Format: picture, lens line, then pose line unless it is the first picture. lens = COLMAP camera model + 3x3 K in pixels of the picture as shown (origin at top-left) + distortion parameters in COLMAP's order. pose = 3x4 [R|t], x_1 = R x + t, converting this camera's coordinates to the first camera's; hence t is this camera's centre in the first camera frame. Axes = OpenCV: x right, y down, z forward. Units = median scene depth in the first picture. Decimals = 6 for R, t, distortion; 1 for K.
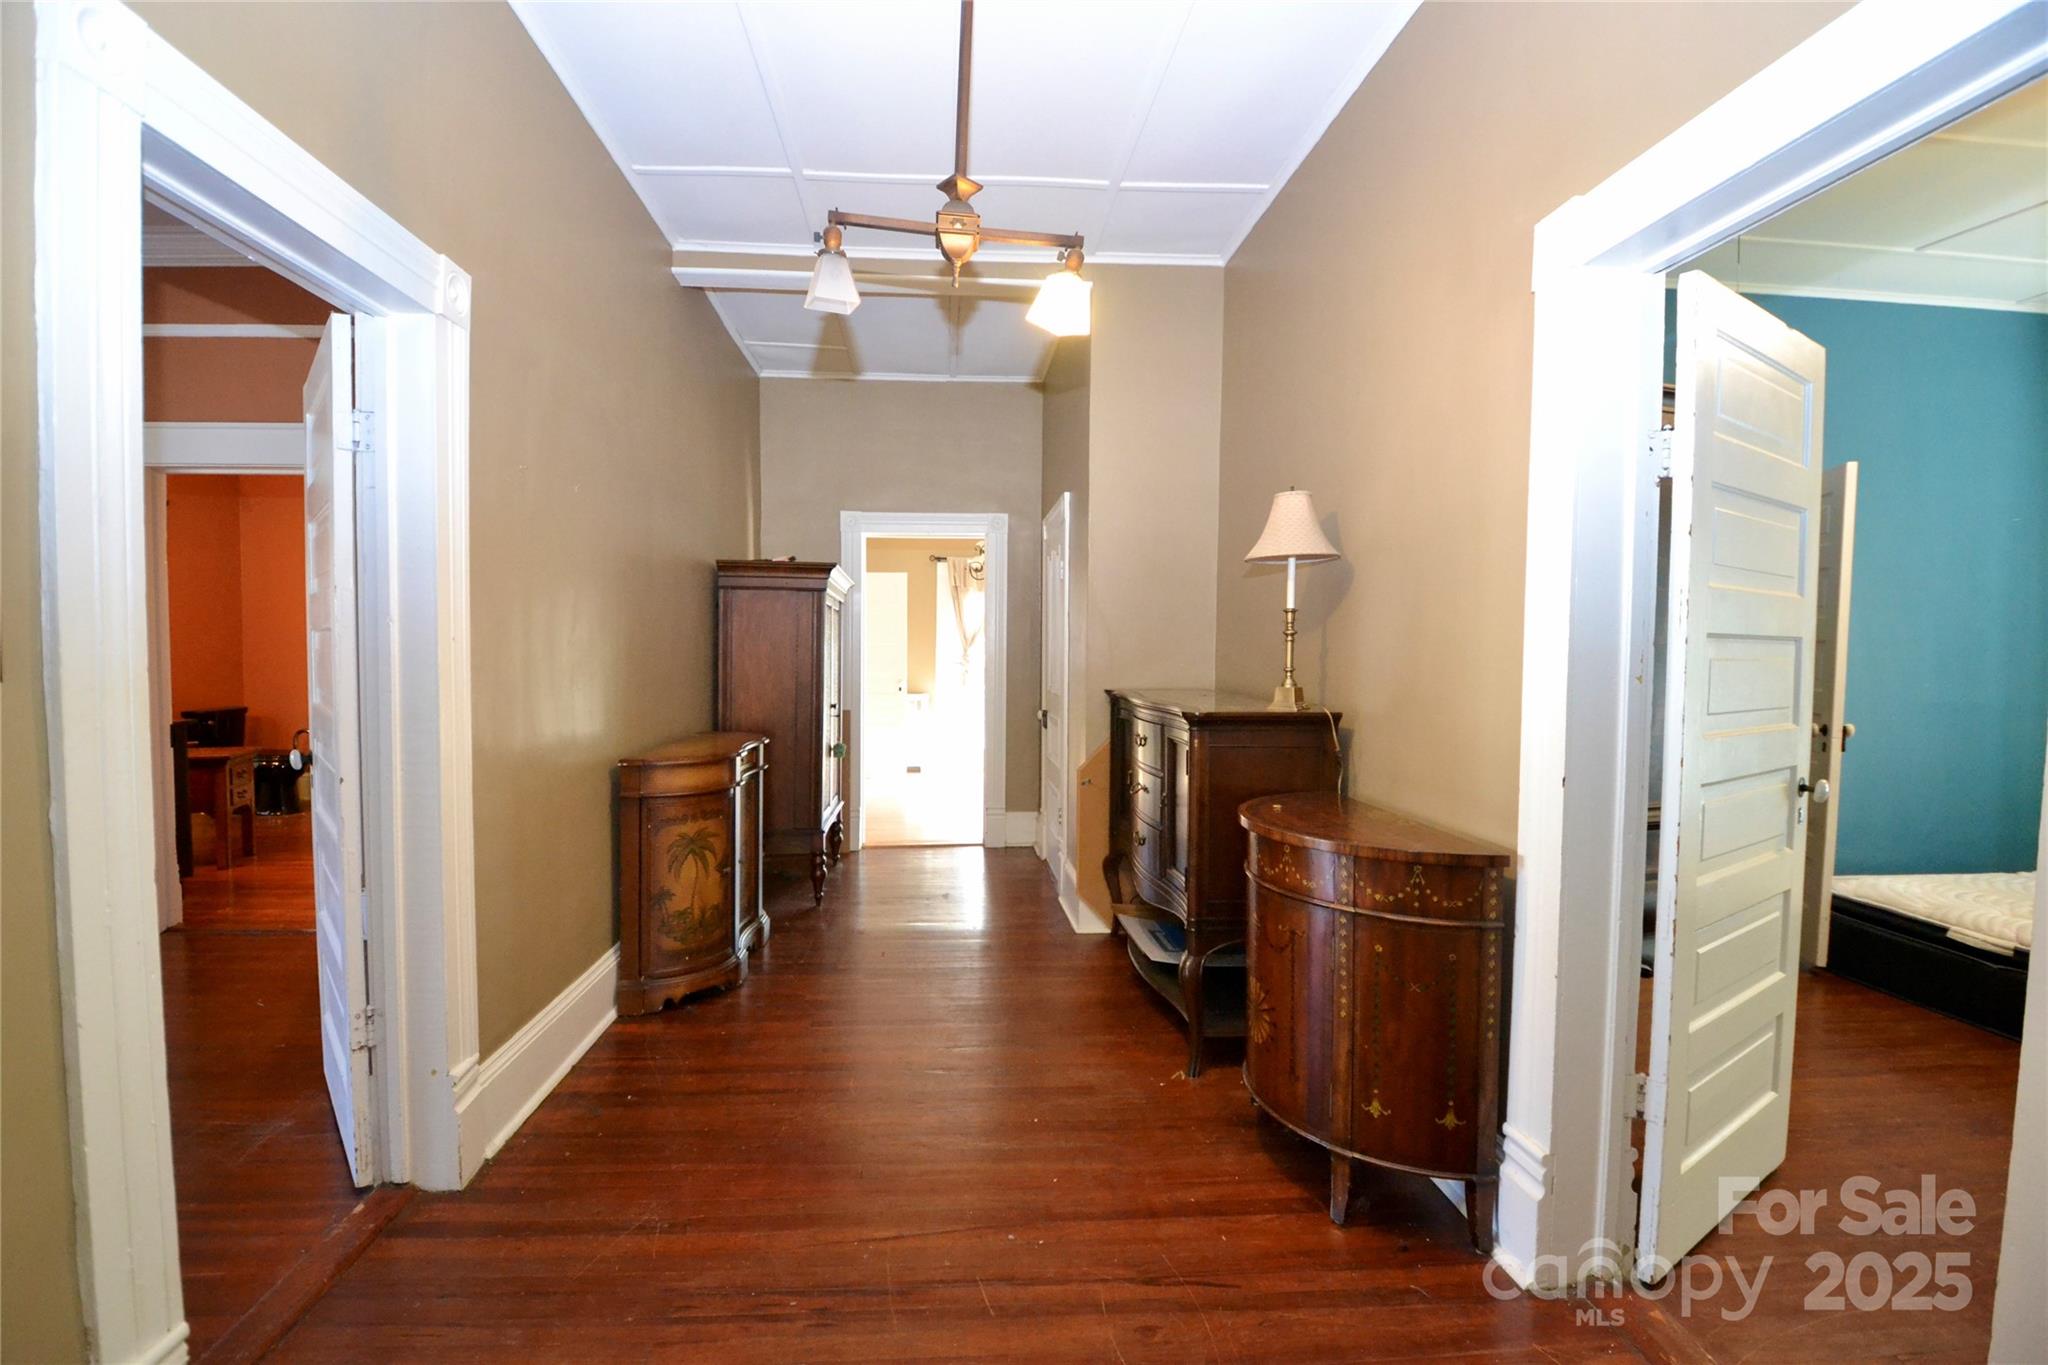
lens RADIAL K [[916.0, 0, 1010.2], [0, 916.0, 685.2], [0, 0, 1]] dist [0.034480, -0.042216]
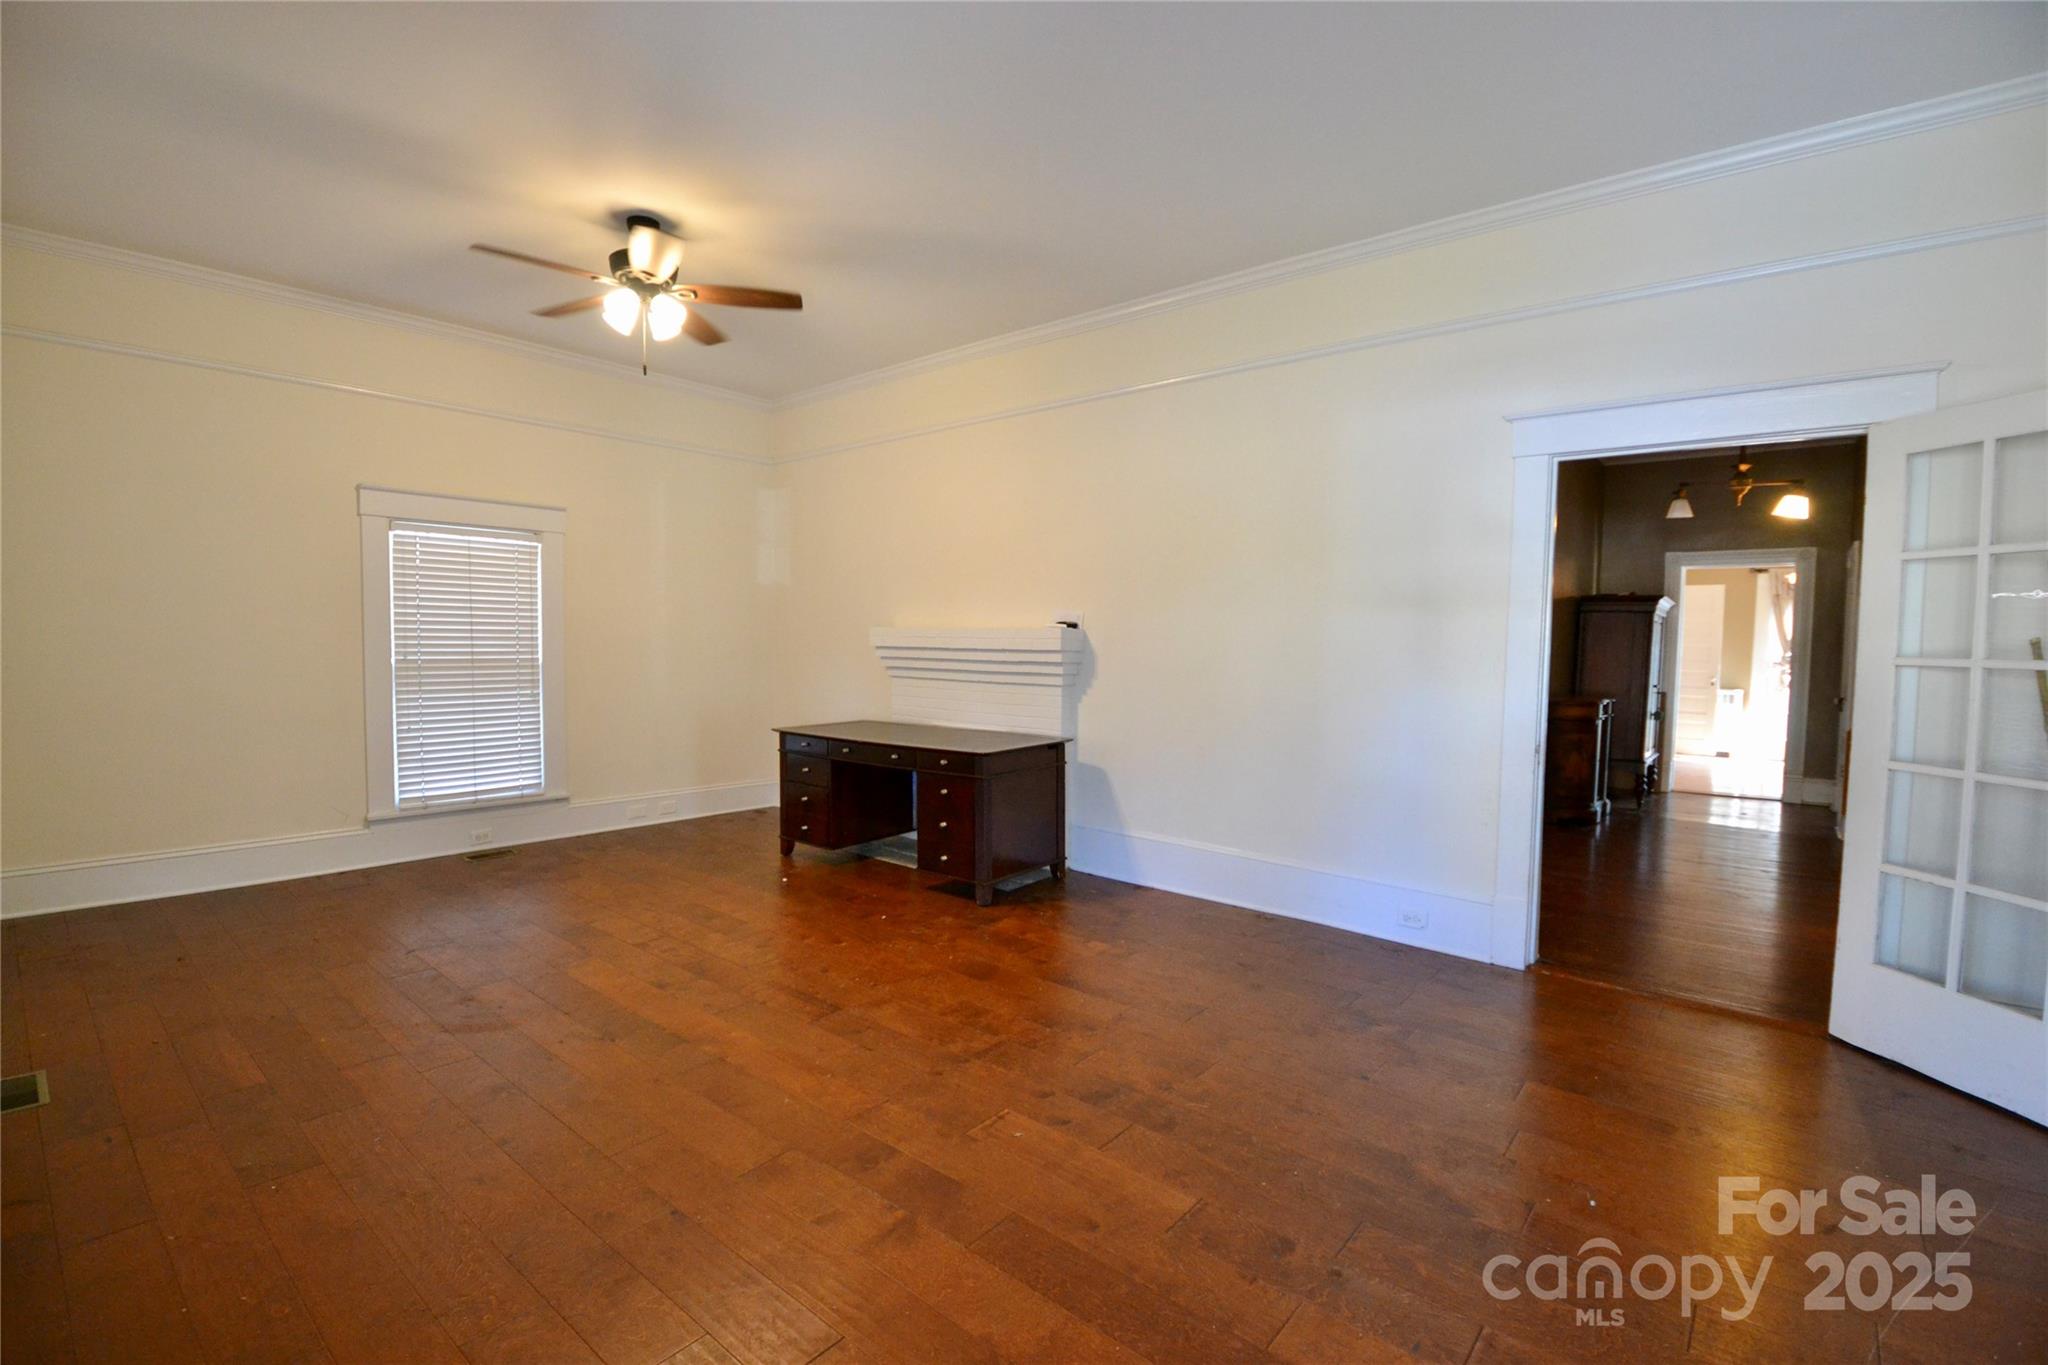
lens RADIAL K [[916.0, 0, 1010.2], [0, 916.0, 685.2], [0, 0, 1]] dist [0.034480, -0.042216]
pose [[0.714475, 0.042525, -0.698368, 0.104948], [-0.040997, 0.998981, 0.018888, 0.033790], [0.698459, 0.015136, 0.715490, -0.797417]]
